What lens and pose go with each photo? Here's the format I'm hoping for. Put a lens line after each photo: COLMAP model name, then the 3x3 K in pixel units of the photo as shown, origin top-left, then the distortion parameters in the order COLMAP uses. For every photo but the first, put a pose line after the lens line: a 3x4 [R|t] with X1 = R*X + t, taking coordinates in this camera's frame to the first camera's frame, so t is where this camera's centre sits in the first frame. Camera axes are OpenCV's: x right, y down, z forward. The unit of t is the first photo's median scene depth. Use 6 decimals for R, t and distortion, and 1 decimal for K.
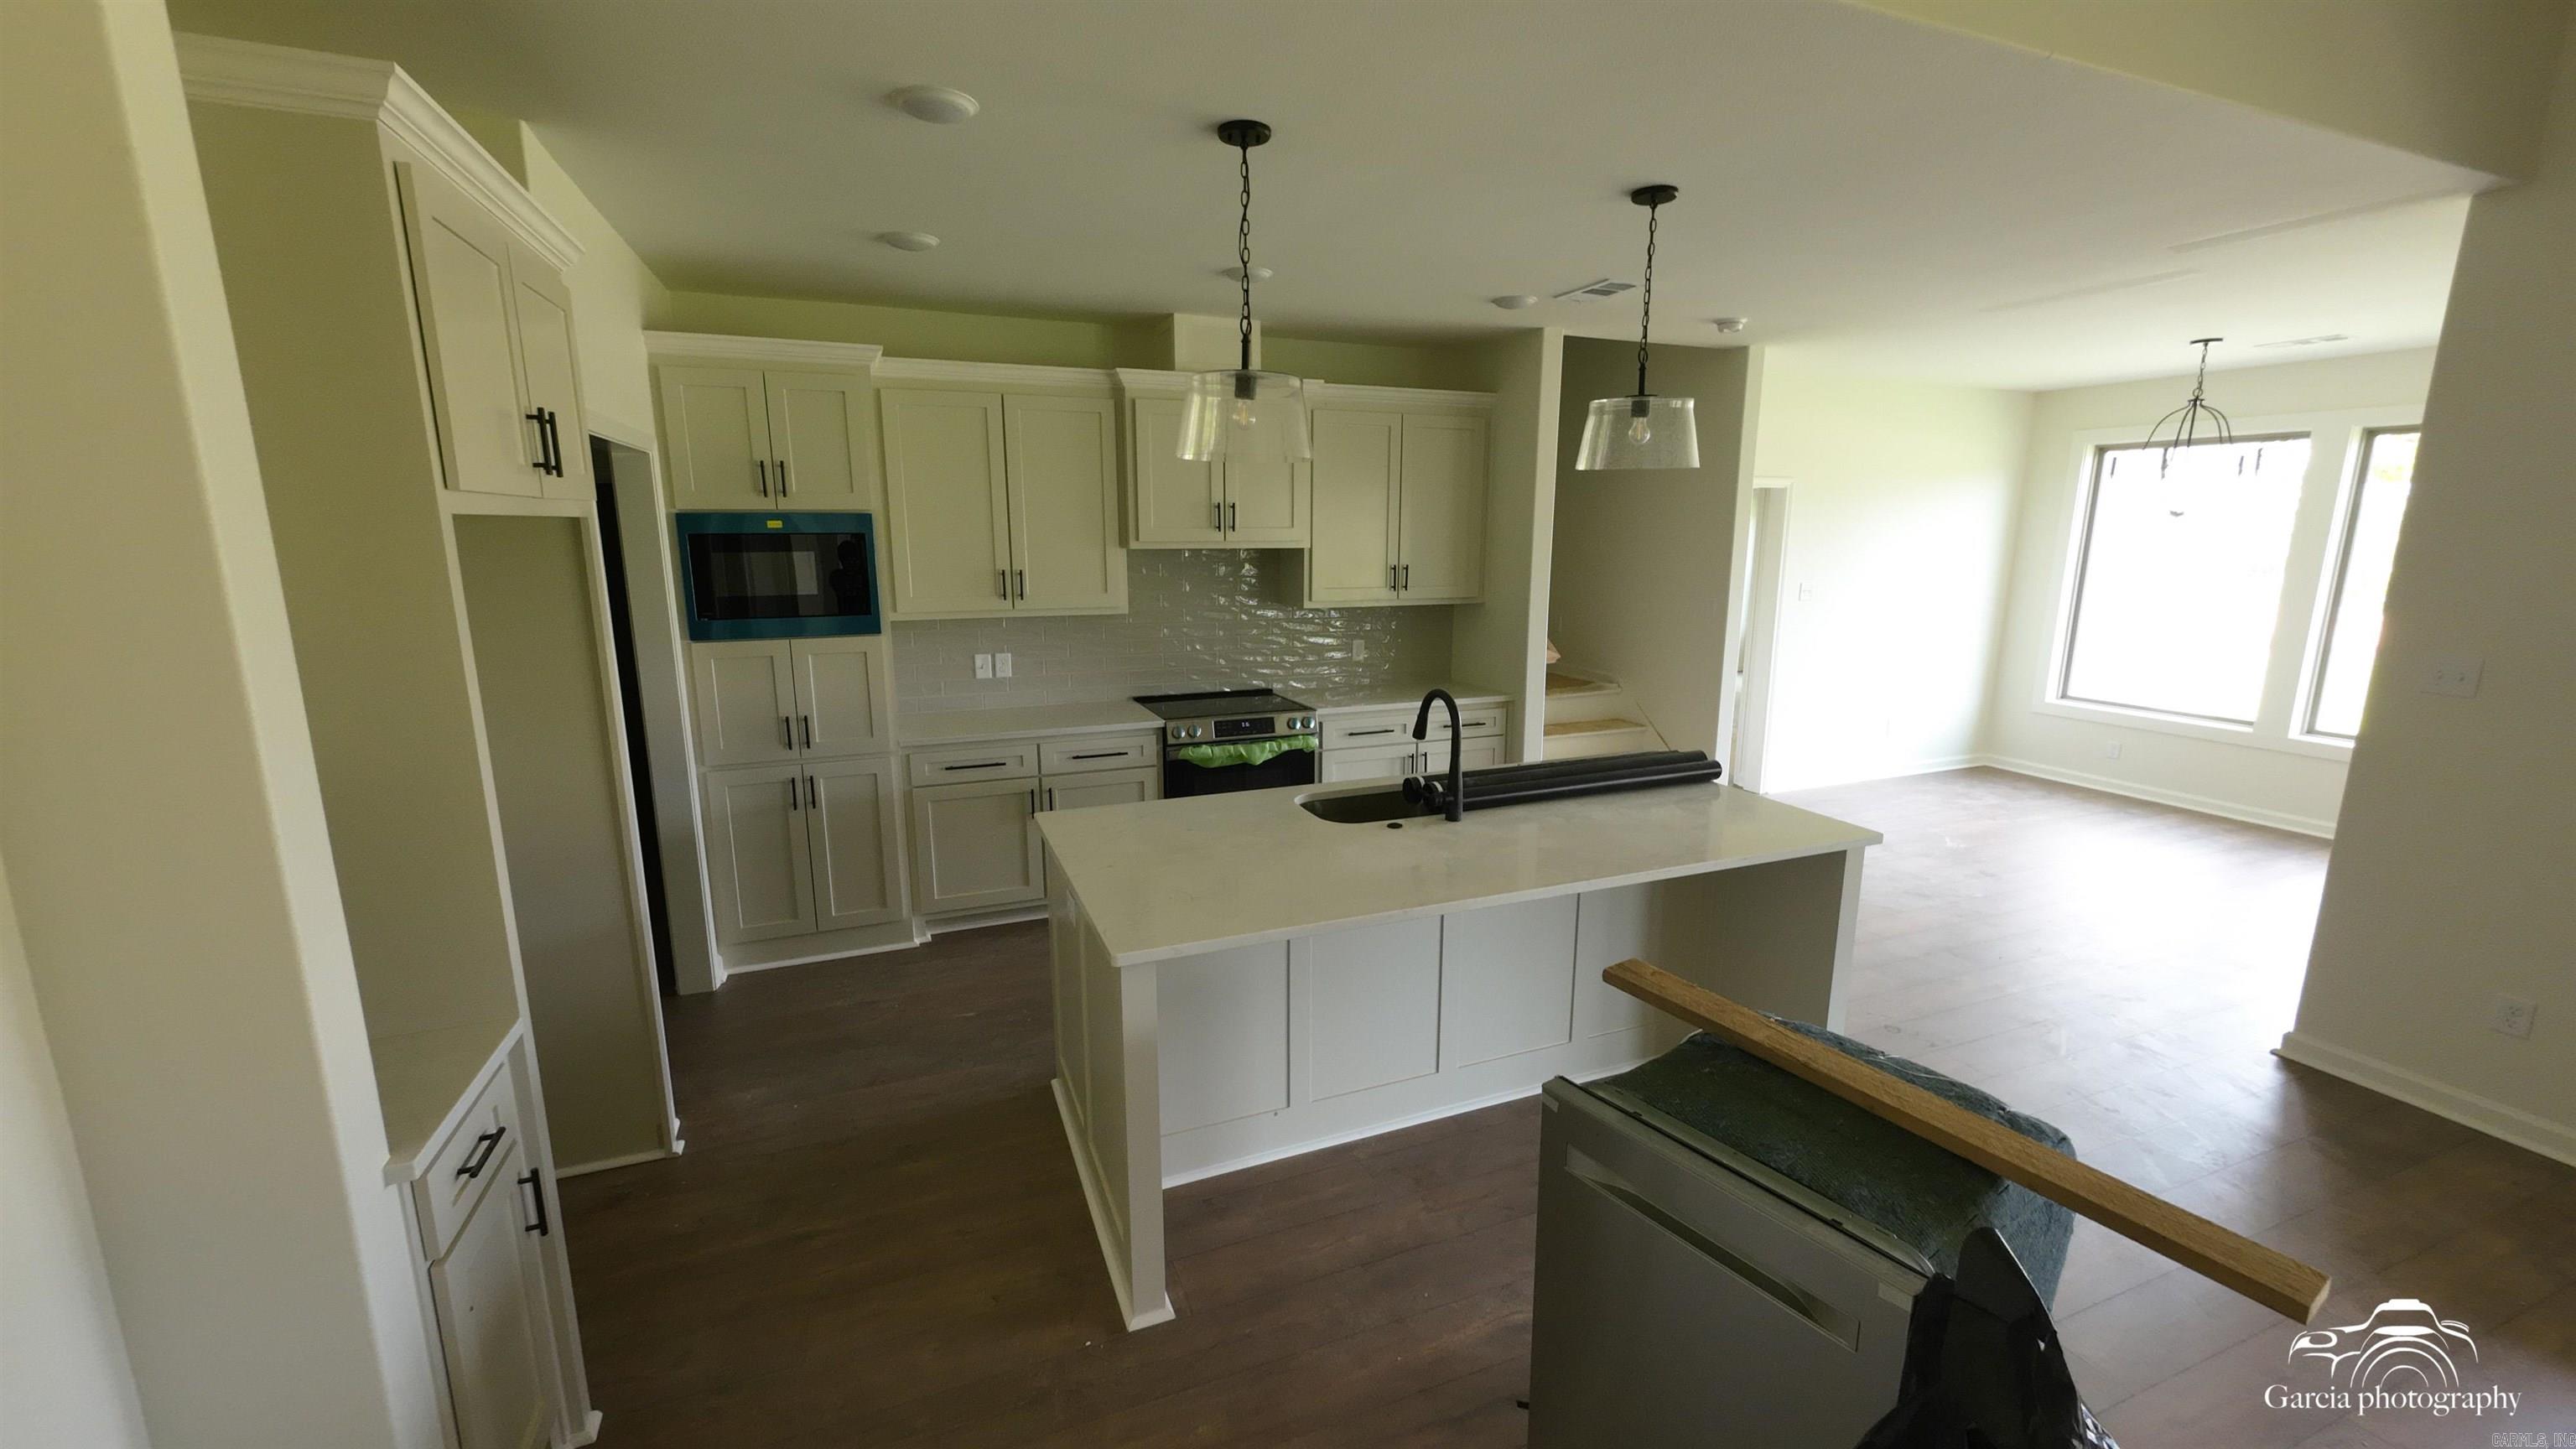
lens RADIAL K [[1003.6, 0, 1290.3], [0, 1003.6, 727.1], [0, 0, 1]] dist [0.003989, -0.000149]
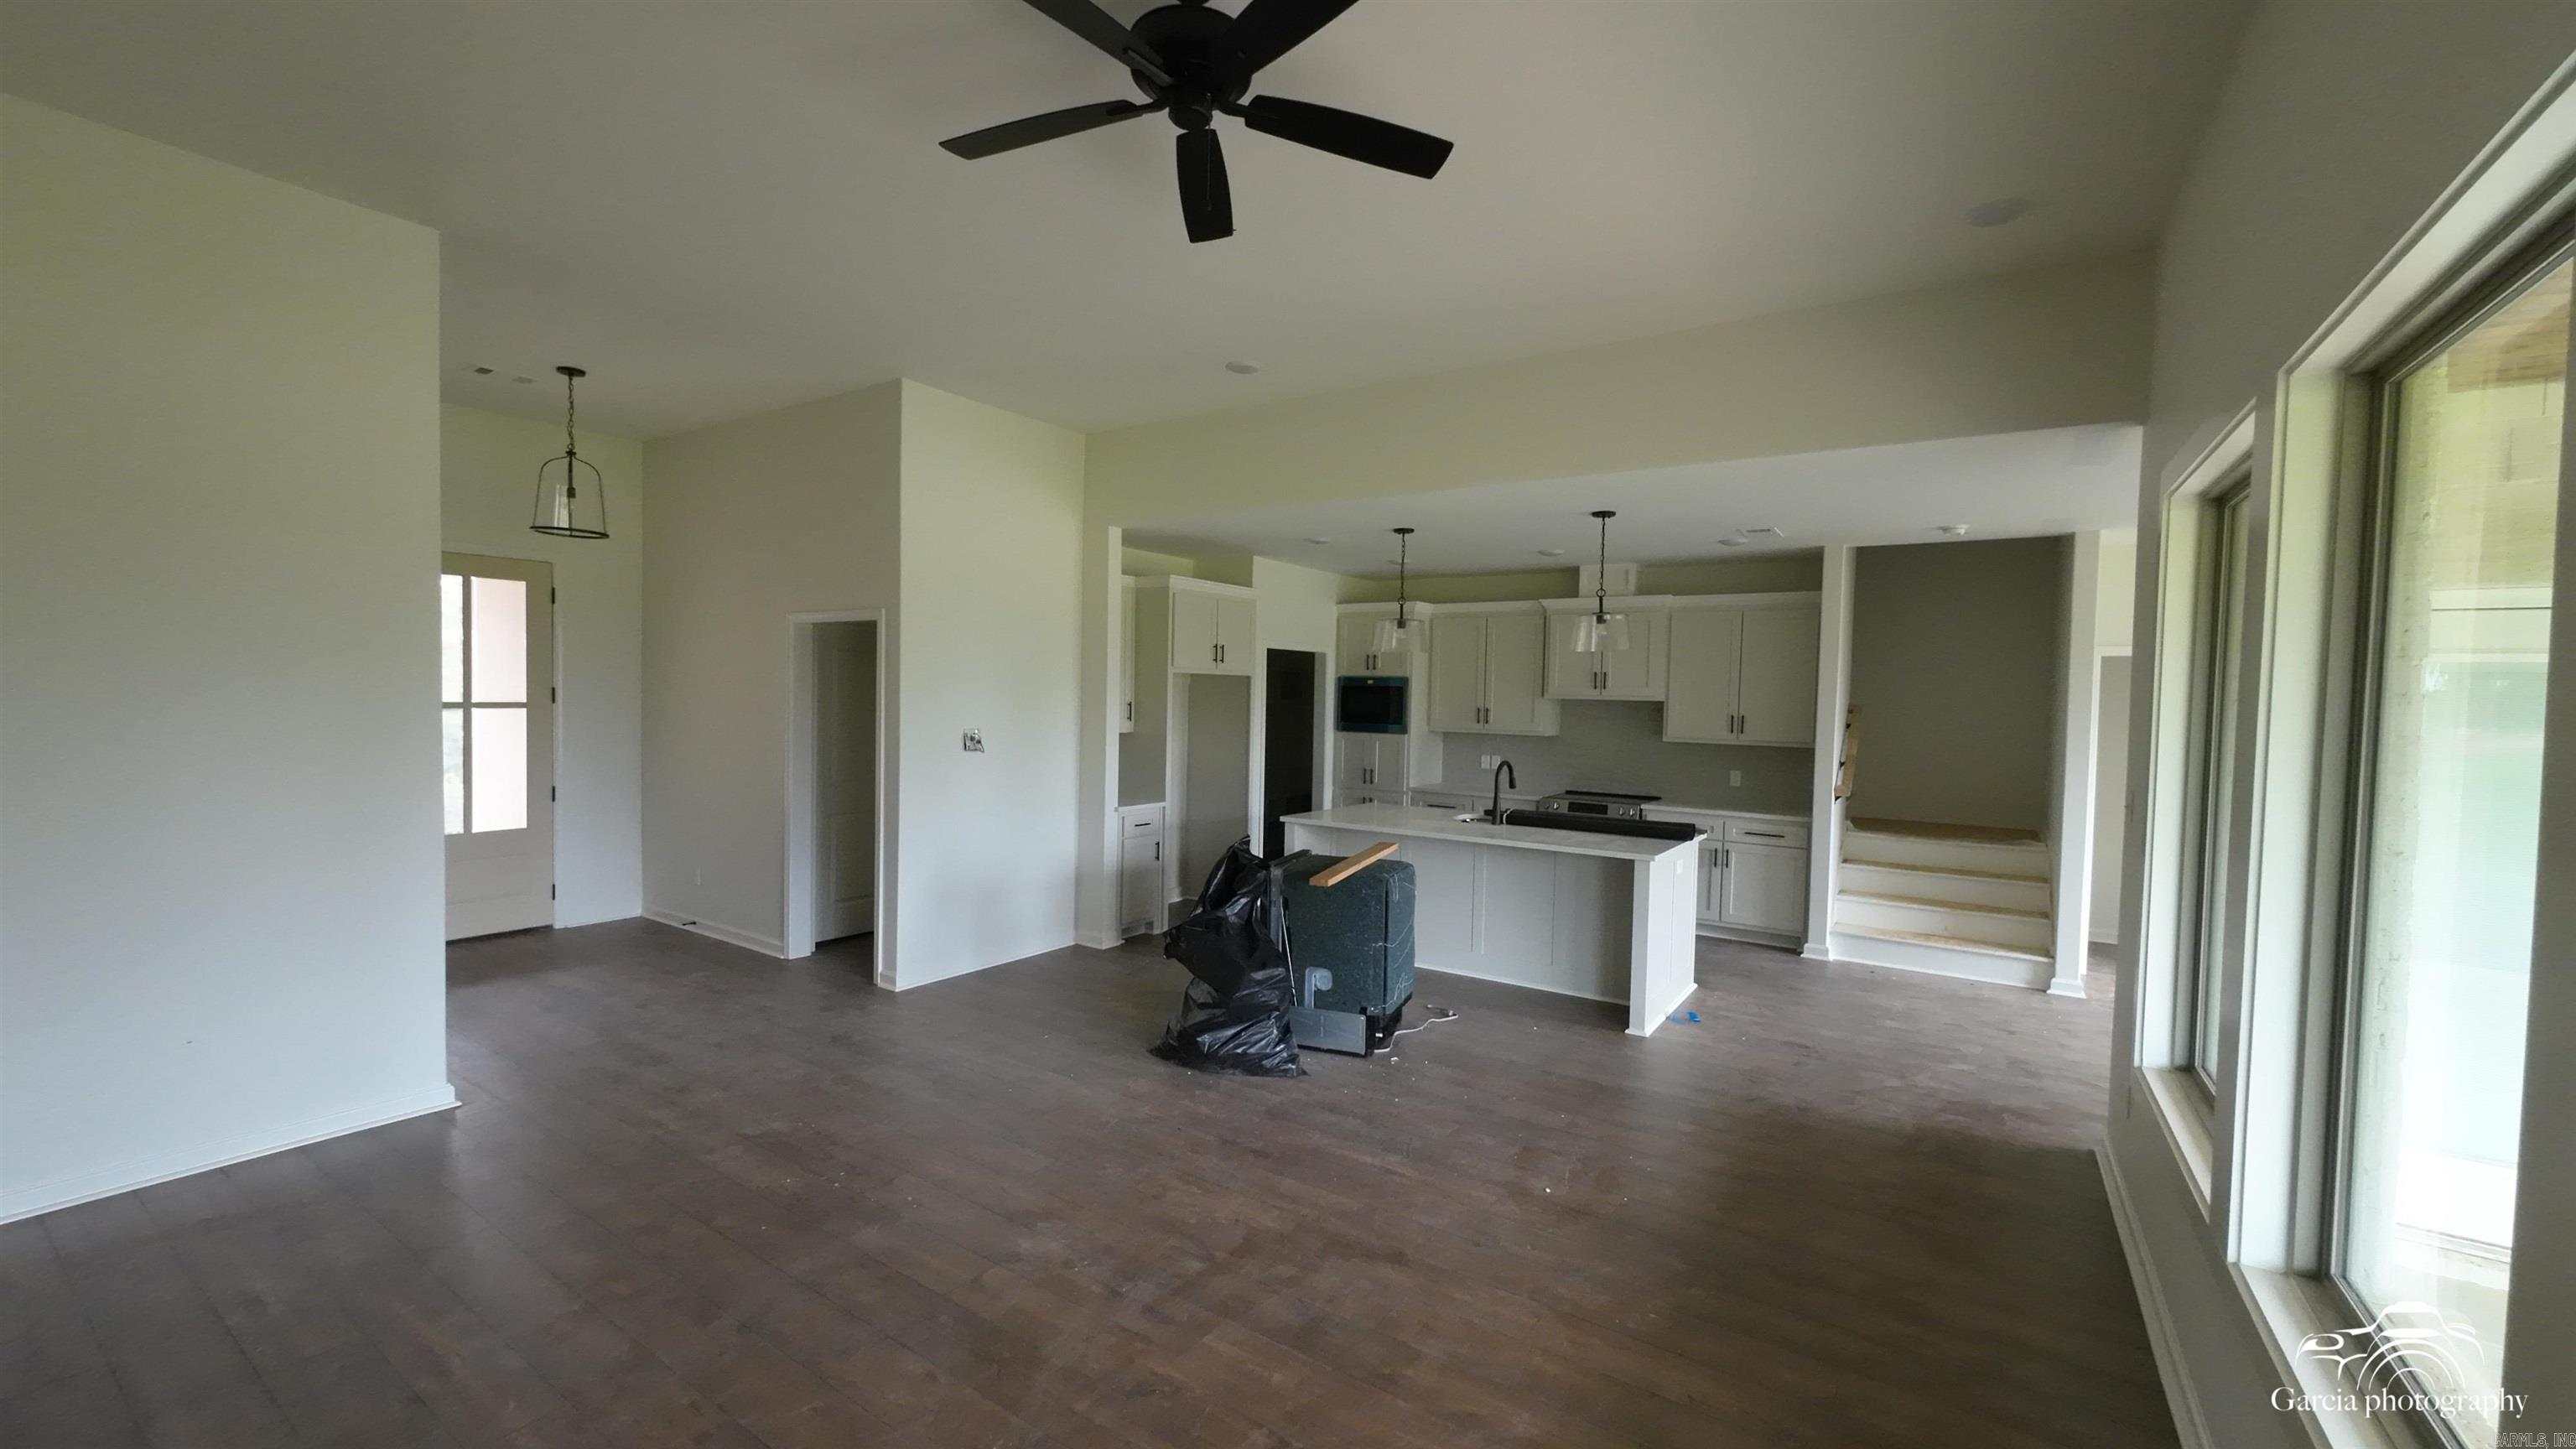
lens RADIAL K [[1003.6, 0, 1288.4], [0, 1003.6, 722.0], [0, 0, 1]] dist [0.003989, -0.000149]
pose [[0.562116, 0.036140, -0.826268, 1.012742], [-0.180393, 0.980349, -0.079843, 0.079568], [0.807146, 0.193934, 0.557589, -0.310778]]
